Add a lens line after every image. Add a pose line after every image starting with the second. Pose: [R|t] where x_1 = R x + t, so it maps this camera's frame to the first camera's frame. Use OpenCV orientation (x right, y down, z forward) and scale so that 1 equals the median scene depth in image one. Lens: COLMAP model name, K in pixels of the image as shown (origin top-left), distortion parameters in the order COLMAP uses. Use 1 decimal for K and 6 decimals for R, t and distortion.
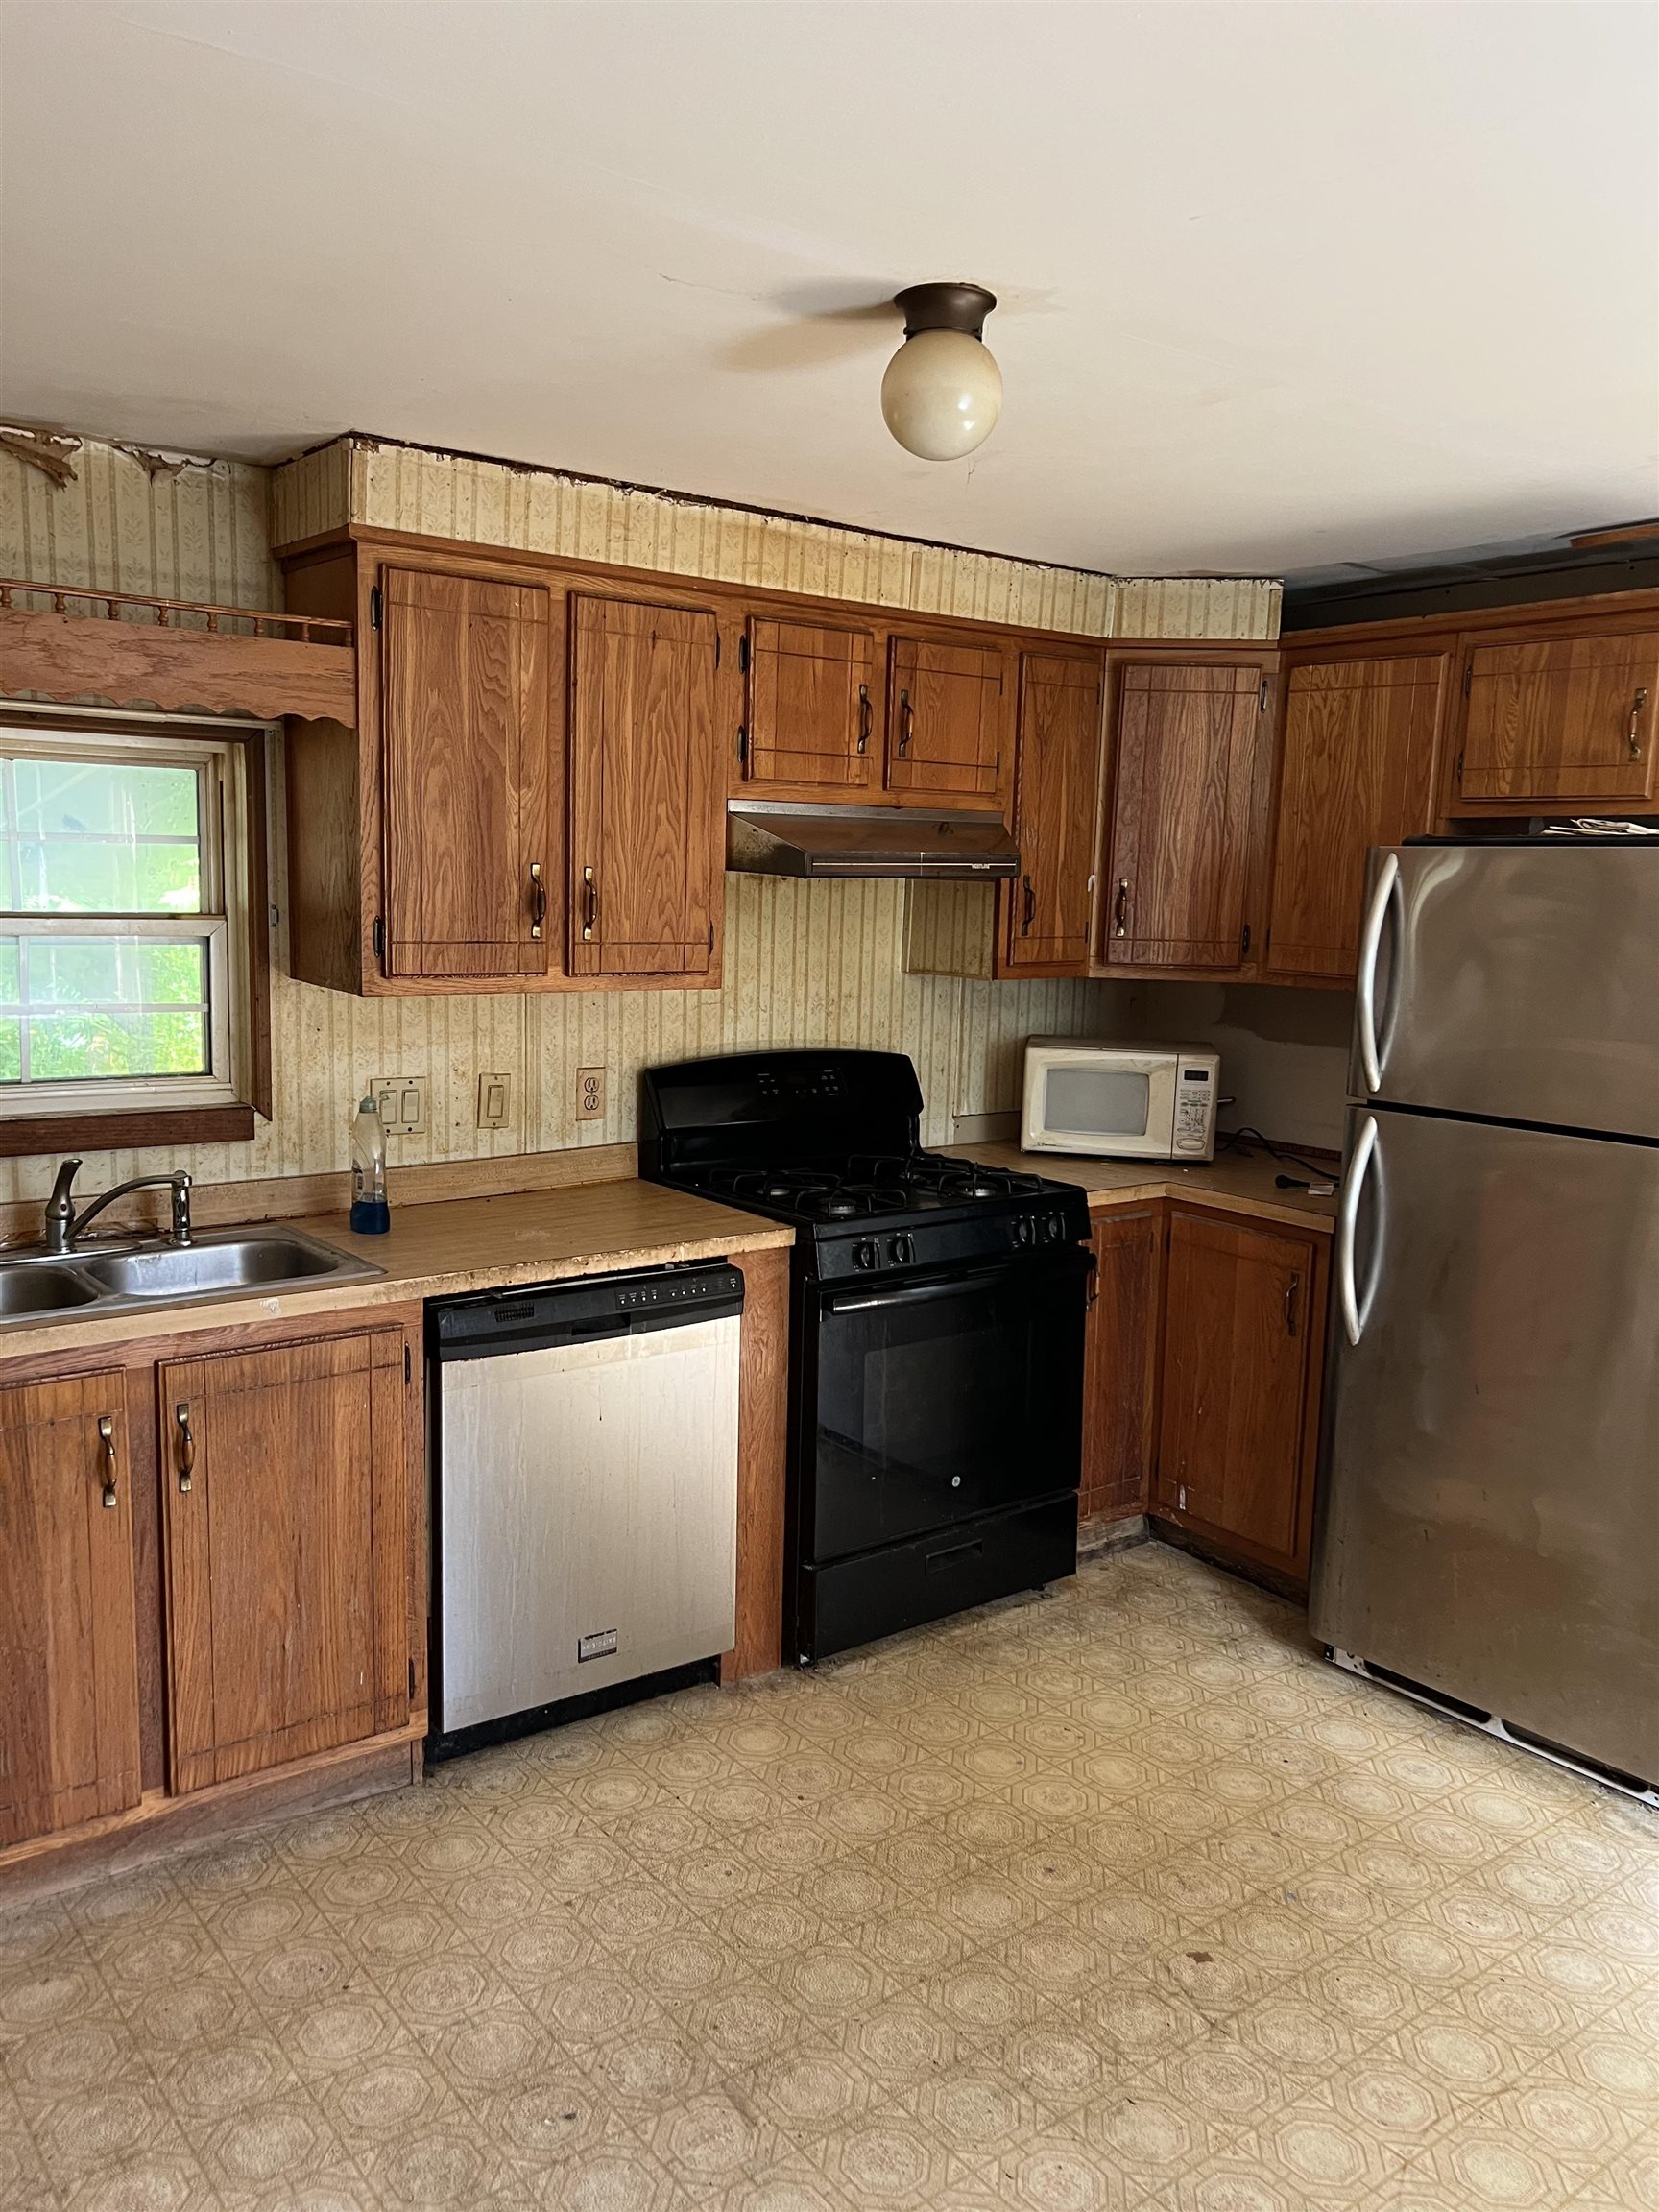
lens RADIAL K [[1638.5, 0, 825.3], [0, 1638.5, 1100.3], [0, 0, 1]] dist [0.046945, -0.050000]
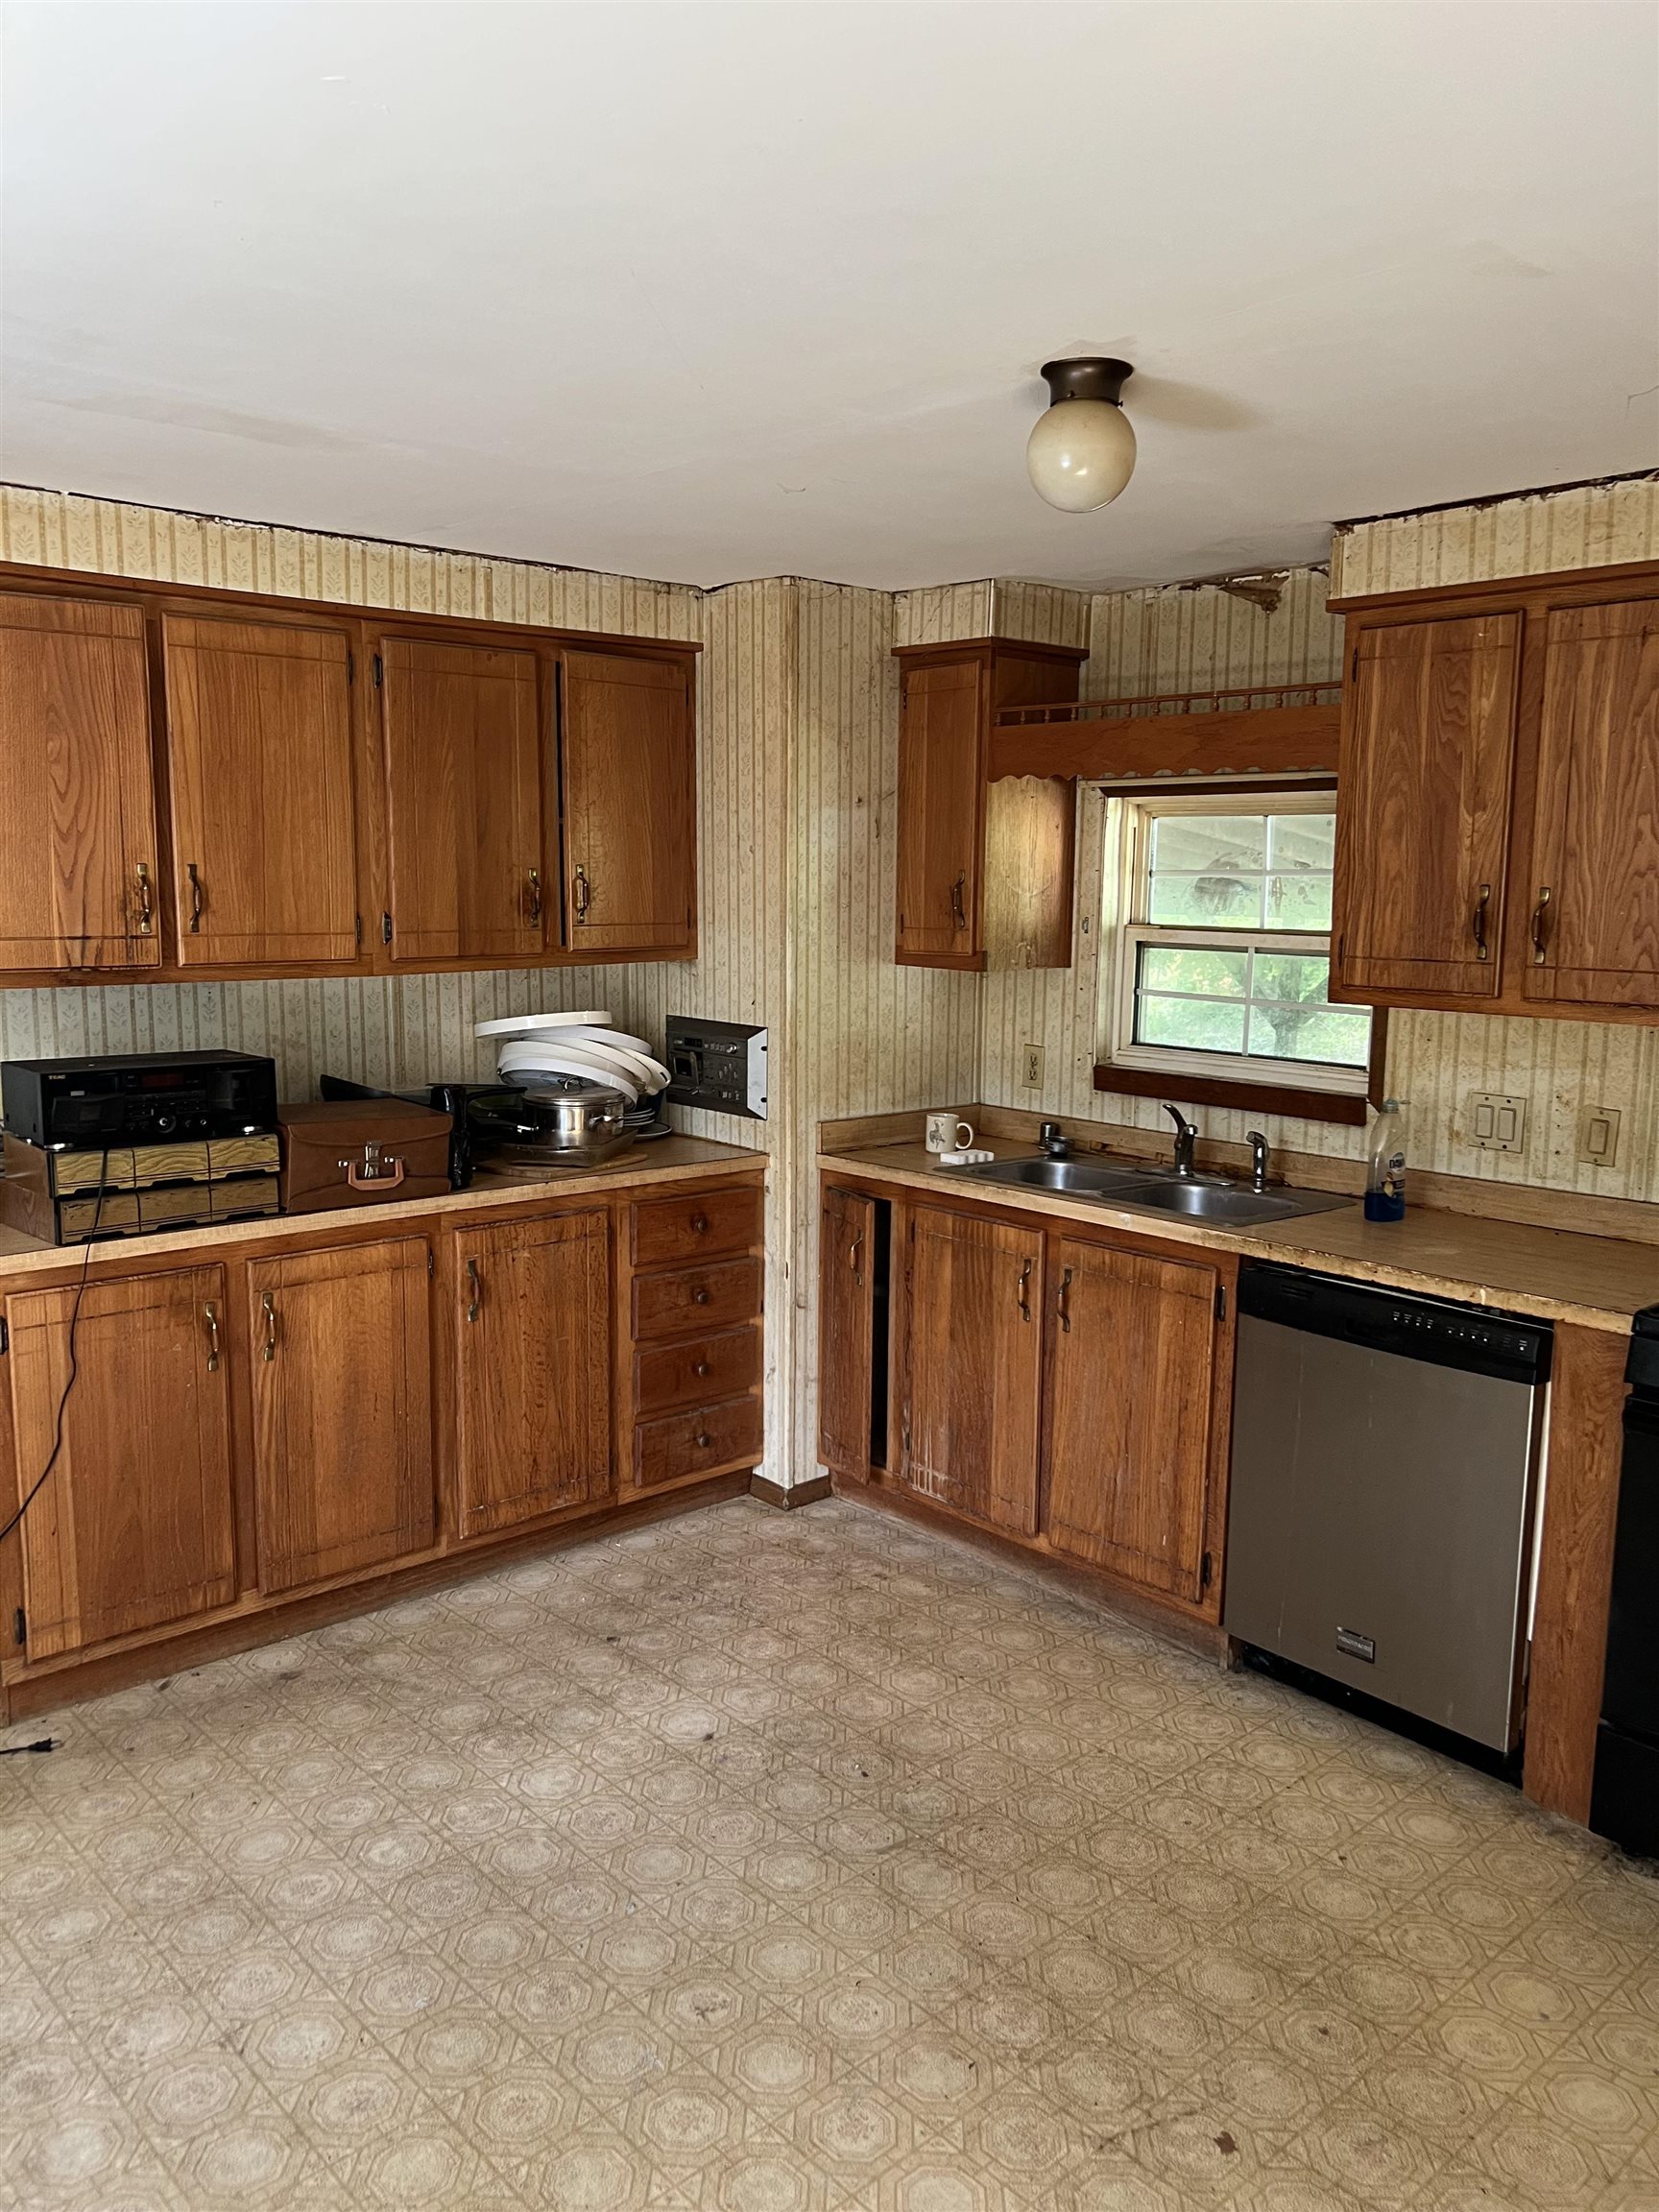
lens RADIAL K [[1678.6, 0, 829.5], [0, 1678.6, 1106.0], [0, 0, 1]] dist [-0.002893, -0.009905]
pose [[0.089524, 0.112430, -0.989619, 0.835713], [-0.147508, 0.984147, 0.098464, -0.054434], [0.985001, 0.137162, 0.104689, 0.527021]]
